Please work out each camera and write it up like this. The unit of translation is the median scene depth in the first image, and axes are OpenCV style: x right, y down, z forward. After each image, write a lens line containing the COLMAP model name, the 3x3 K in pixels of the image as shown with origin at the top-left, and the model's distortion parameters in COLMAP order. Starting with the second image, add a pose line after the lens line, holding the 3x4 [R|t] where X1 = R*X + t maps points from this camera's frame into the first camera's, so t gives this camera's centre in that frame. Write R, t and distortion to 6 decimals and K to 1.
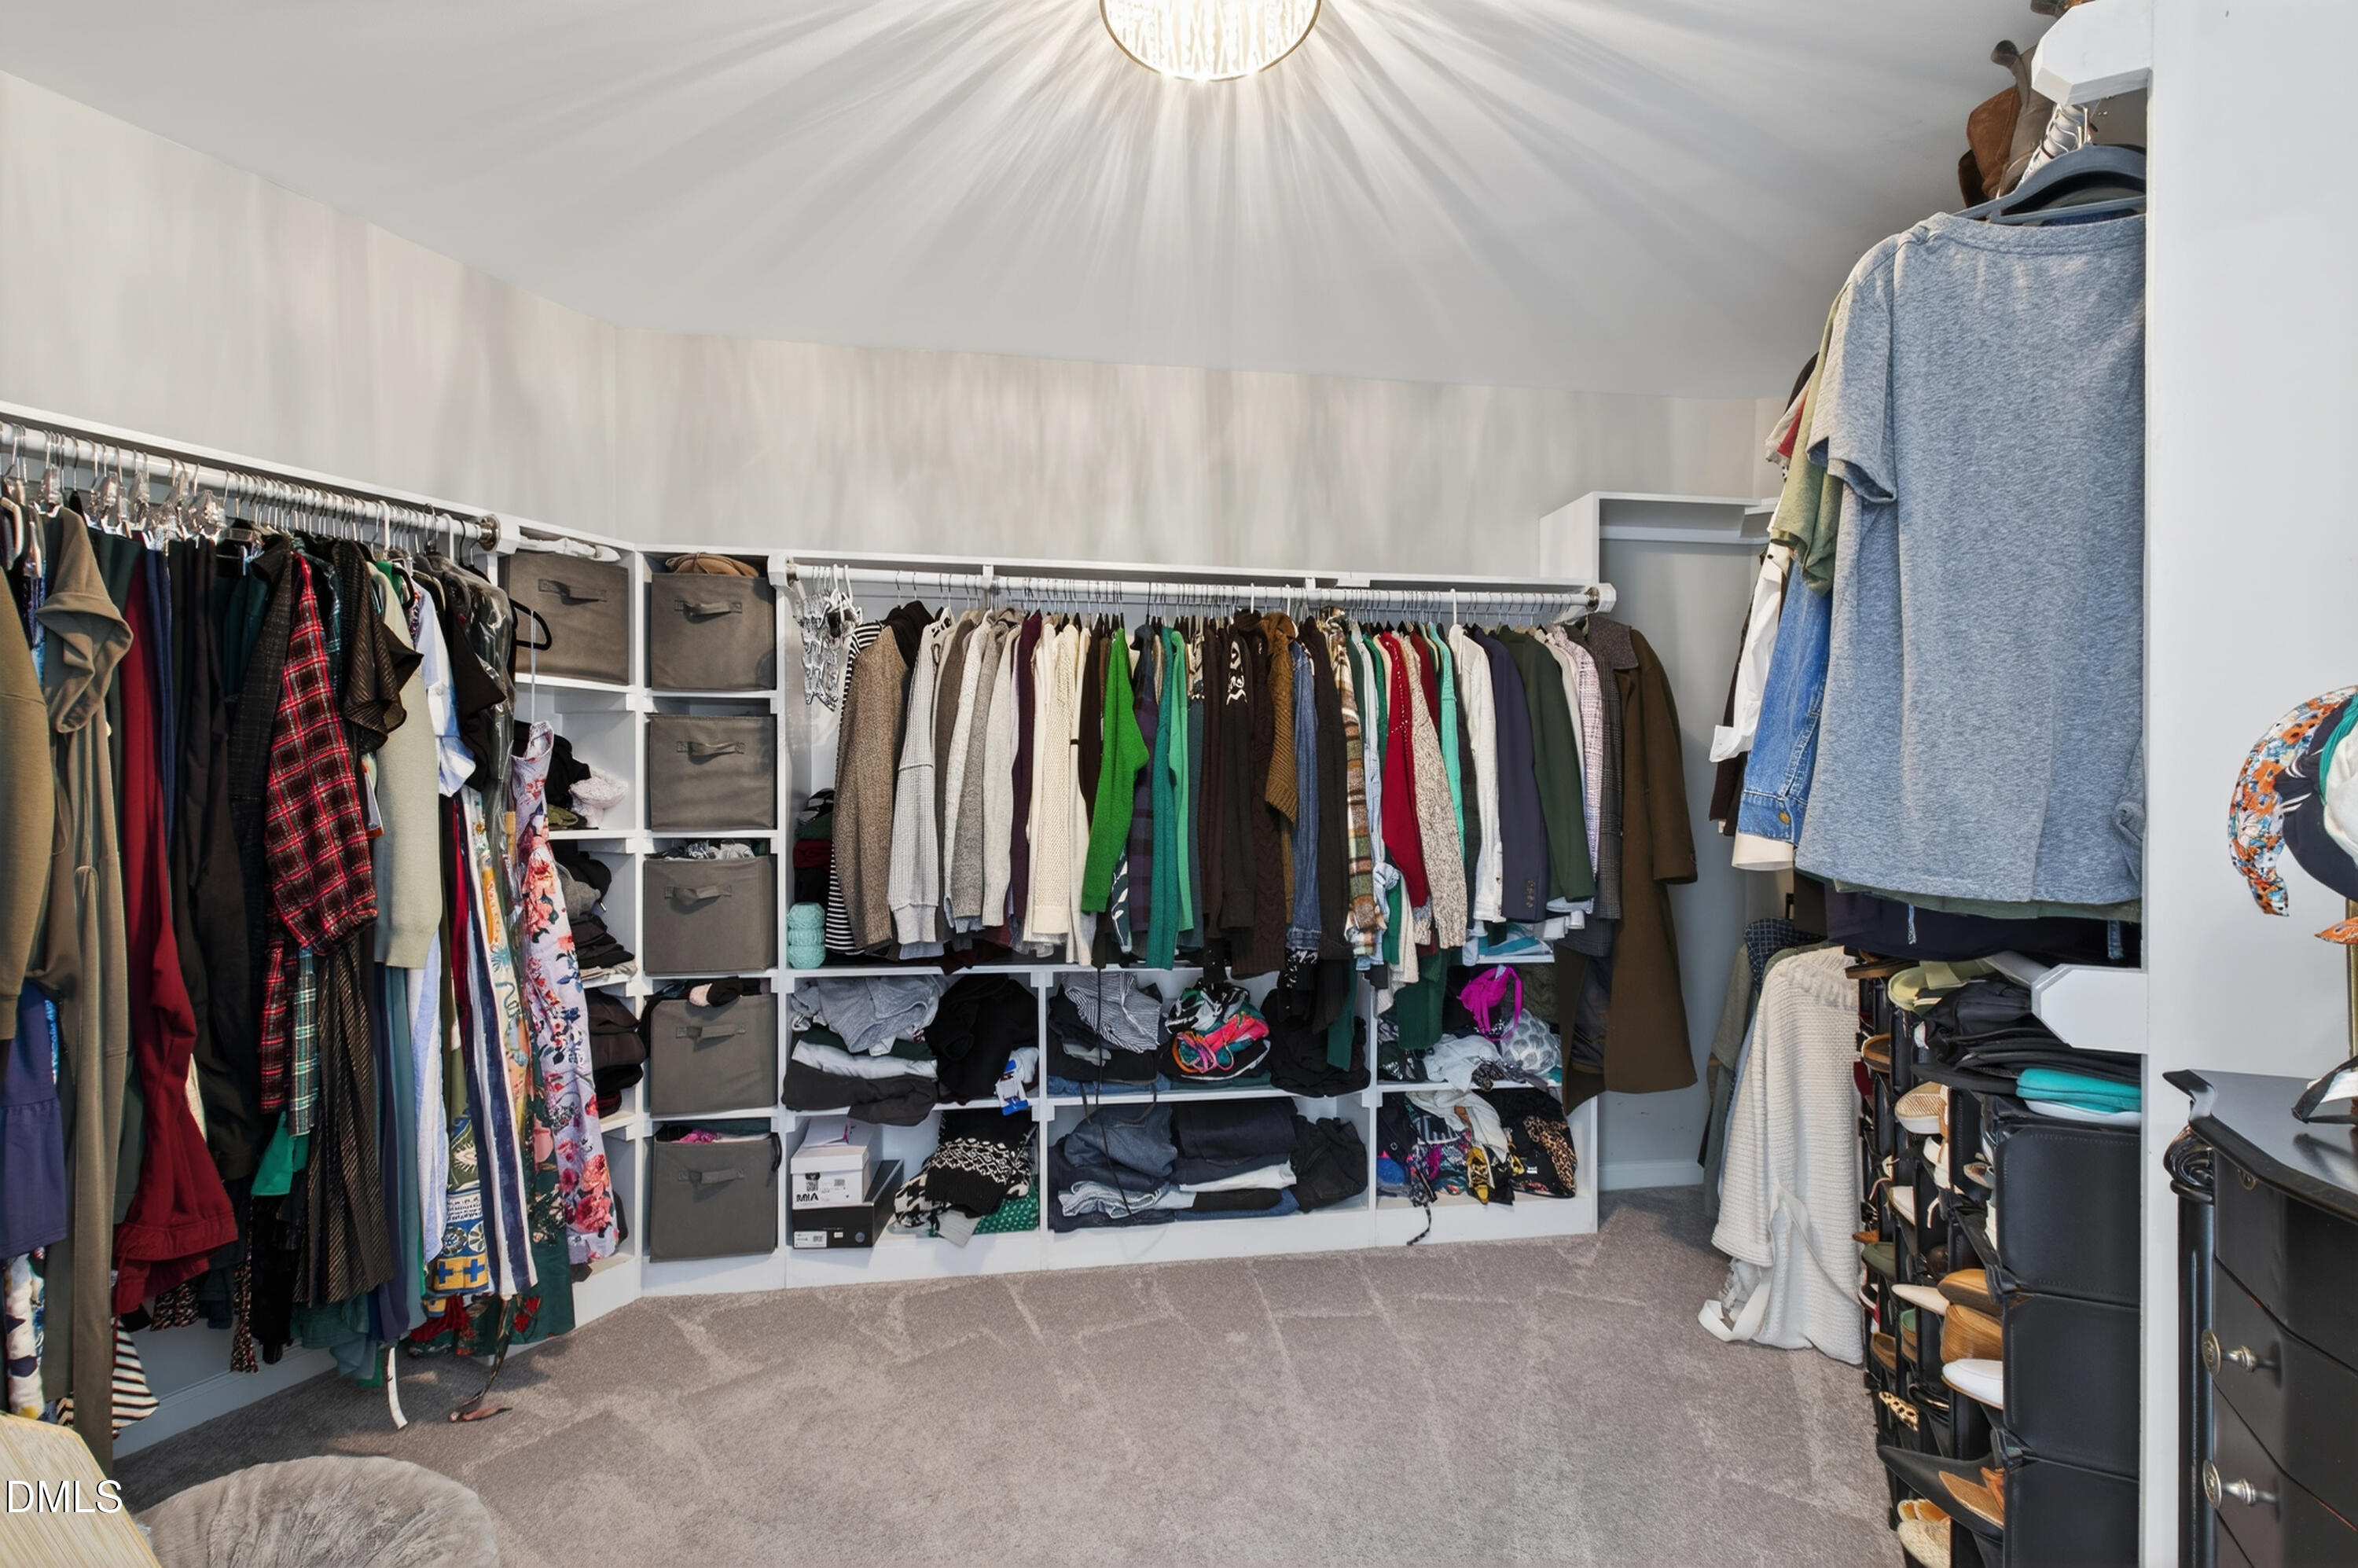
lens RADIAL K [[1041.4, 0, 1173.9], [0, 1041.4, 782.6], [0, 0, 1]] dist [0.003748, 0.000233]
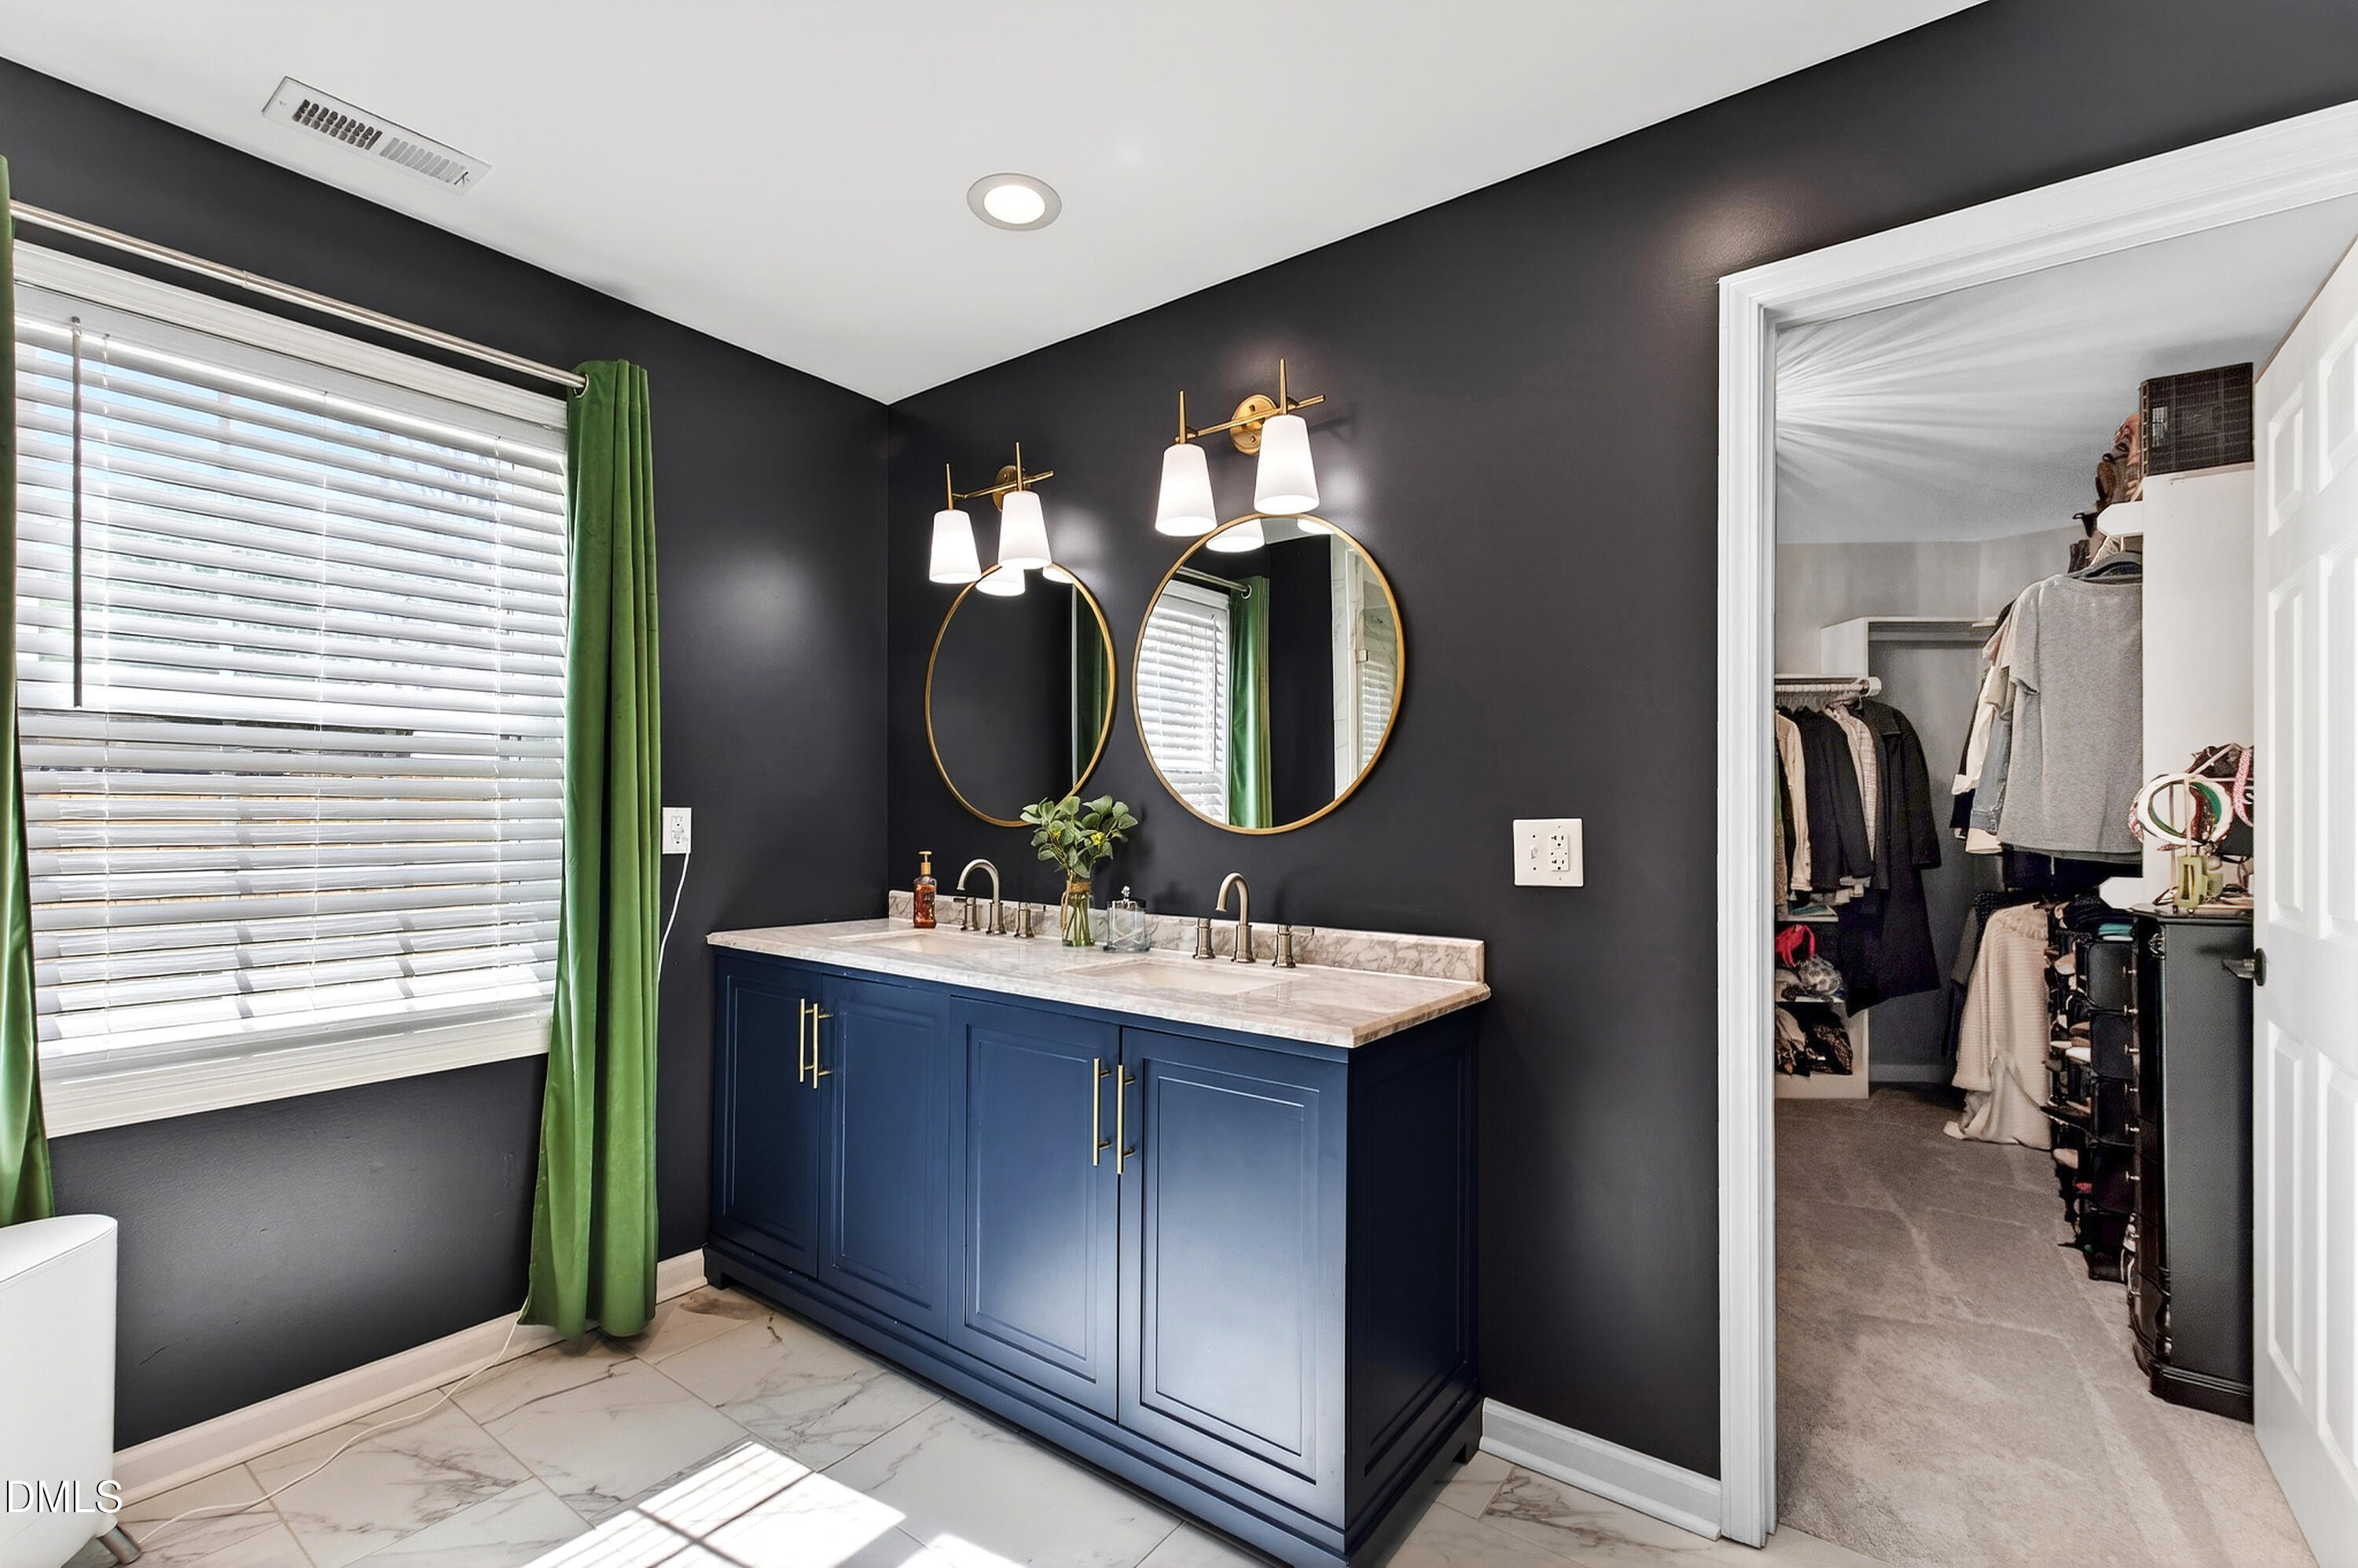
lens RADIAL K [[1041.4, 0, 1183.0], [0, 1041.4, 792.3], [0, 0, 1]] dist [0.003748, 0.000233]
pose [[0.989192, 0.003209, -0.146592, -0.420201], [-0.004978, 0.999919, -0.011703, 0.003546], [0.146543, 0.012306, 0.989128, -0.768037]]
